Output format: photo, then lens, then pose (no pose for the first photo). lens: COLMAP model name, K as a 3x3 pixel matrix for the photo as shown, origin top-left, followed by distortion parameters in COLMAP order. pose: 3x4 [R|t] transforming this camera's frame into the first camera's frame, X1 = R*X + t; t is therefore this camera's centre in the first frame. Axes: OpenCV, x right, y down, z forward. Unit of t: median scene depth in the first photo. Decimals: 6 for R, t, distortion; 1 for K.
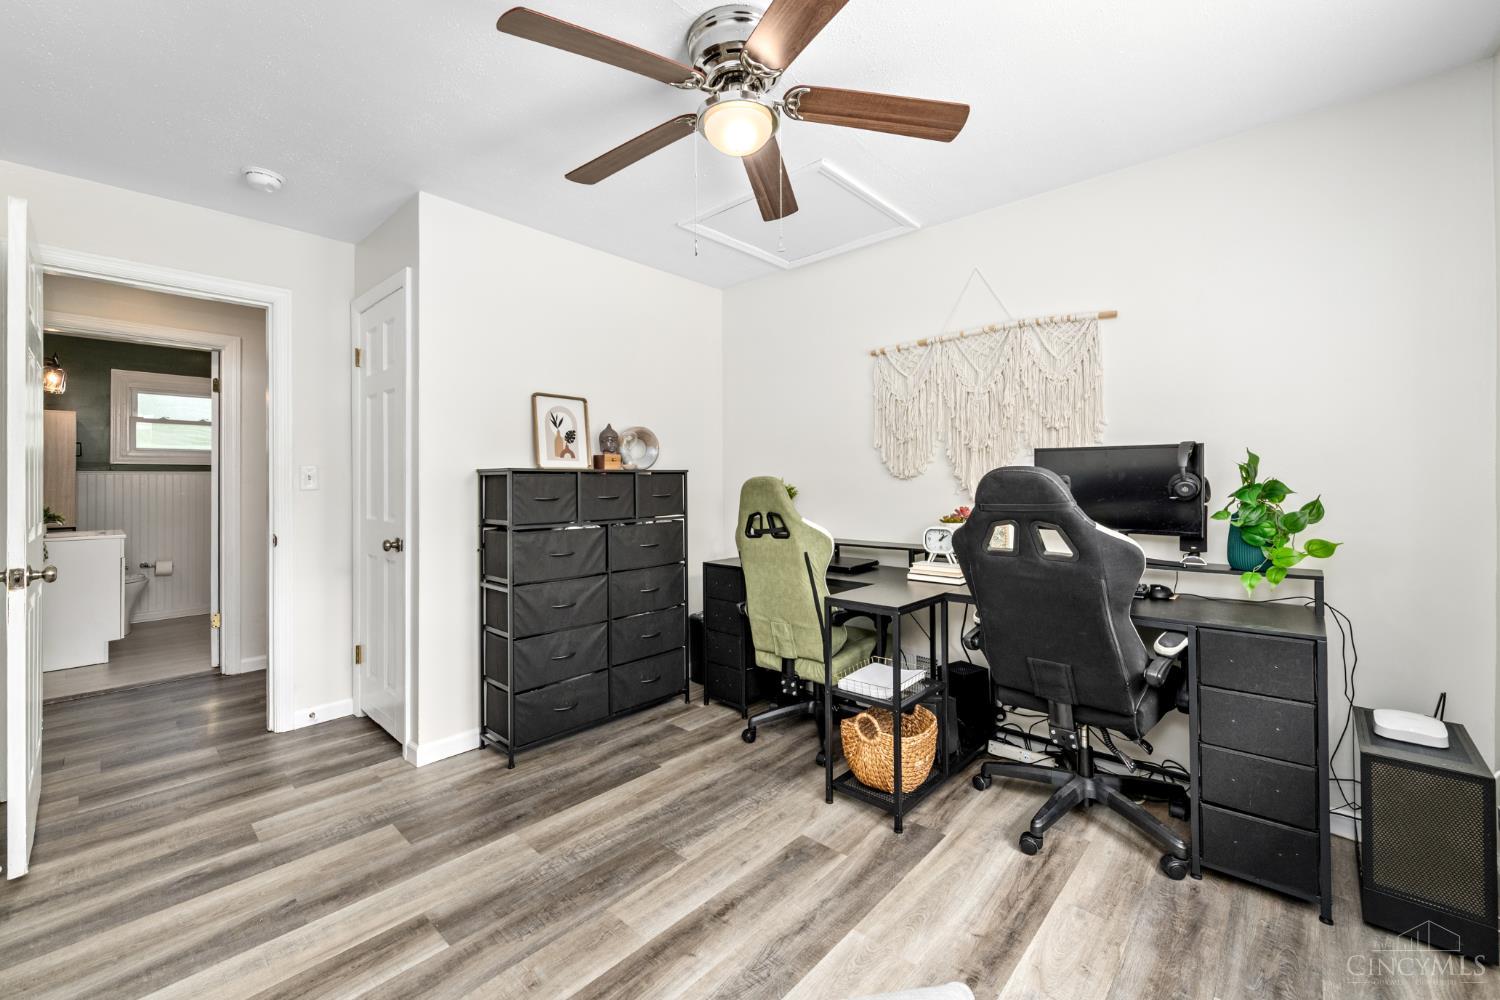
lens RADIAL K [[600.6, 0, 741.2], [0, 600.6, 485.8], [0, 0, 1]] dist [-0.001582, -0.000142]
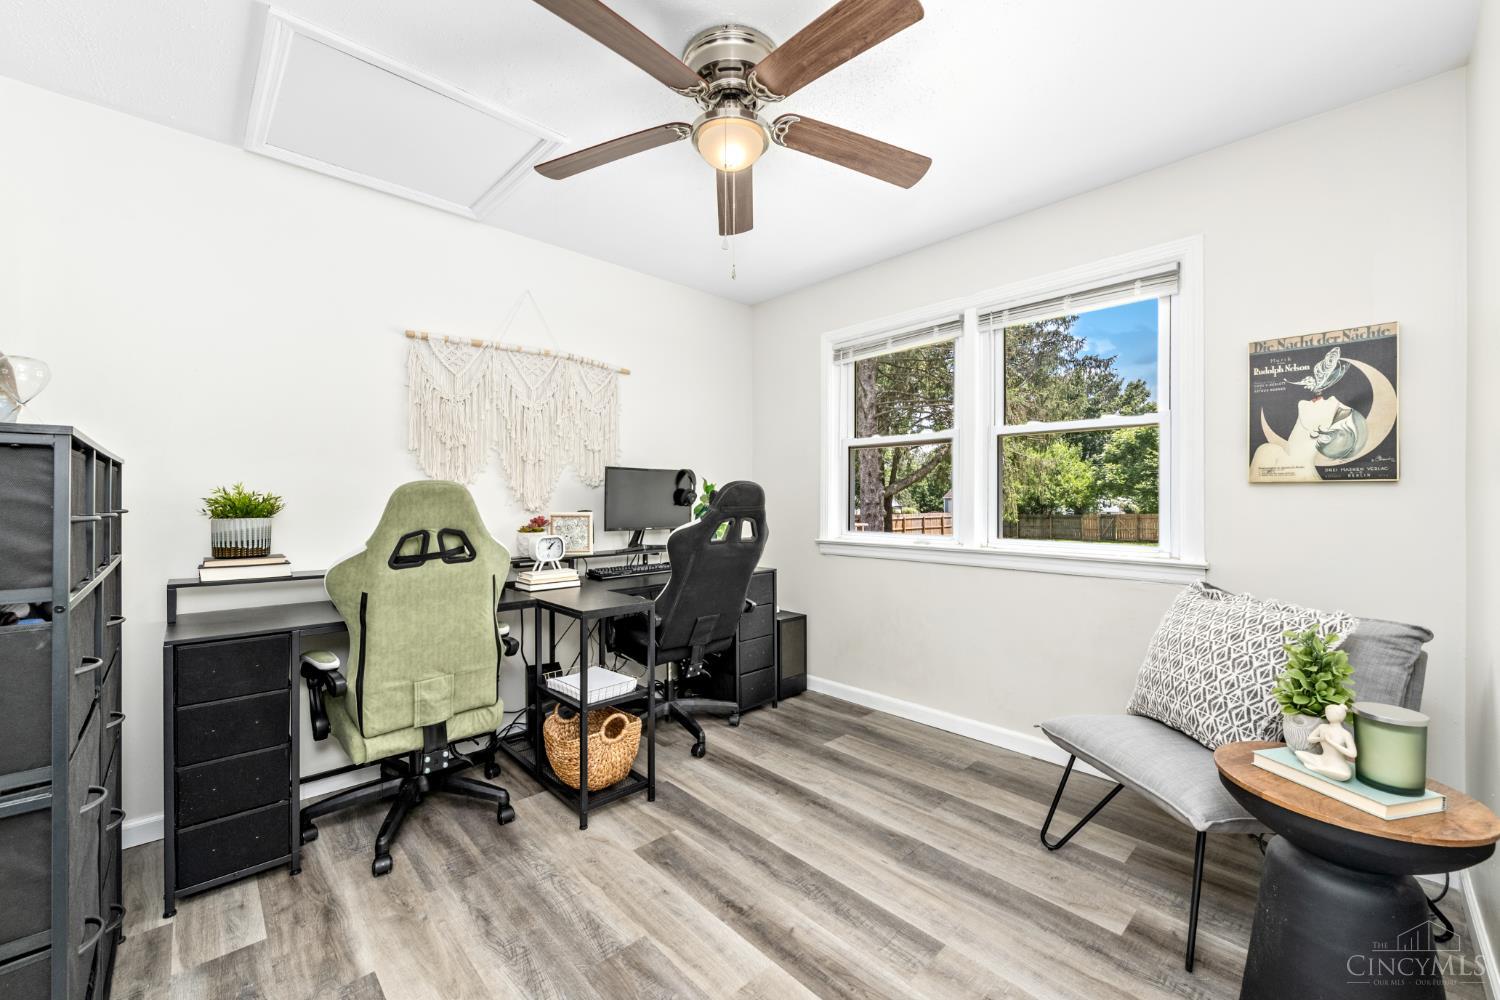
lens RADIAL K [[600.6, 0, 740.3], [0, 600.6, 500.2], [0, 0, 1]] dist [-0.001582, -0.000142]
pose [[0.076875, 0.004208, 0.997032, -0.688611], [0.003953, 0.999982, -0.004525, 0.013741], [-0.997033, 0.004289, 0.076857, 0.599440]]
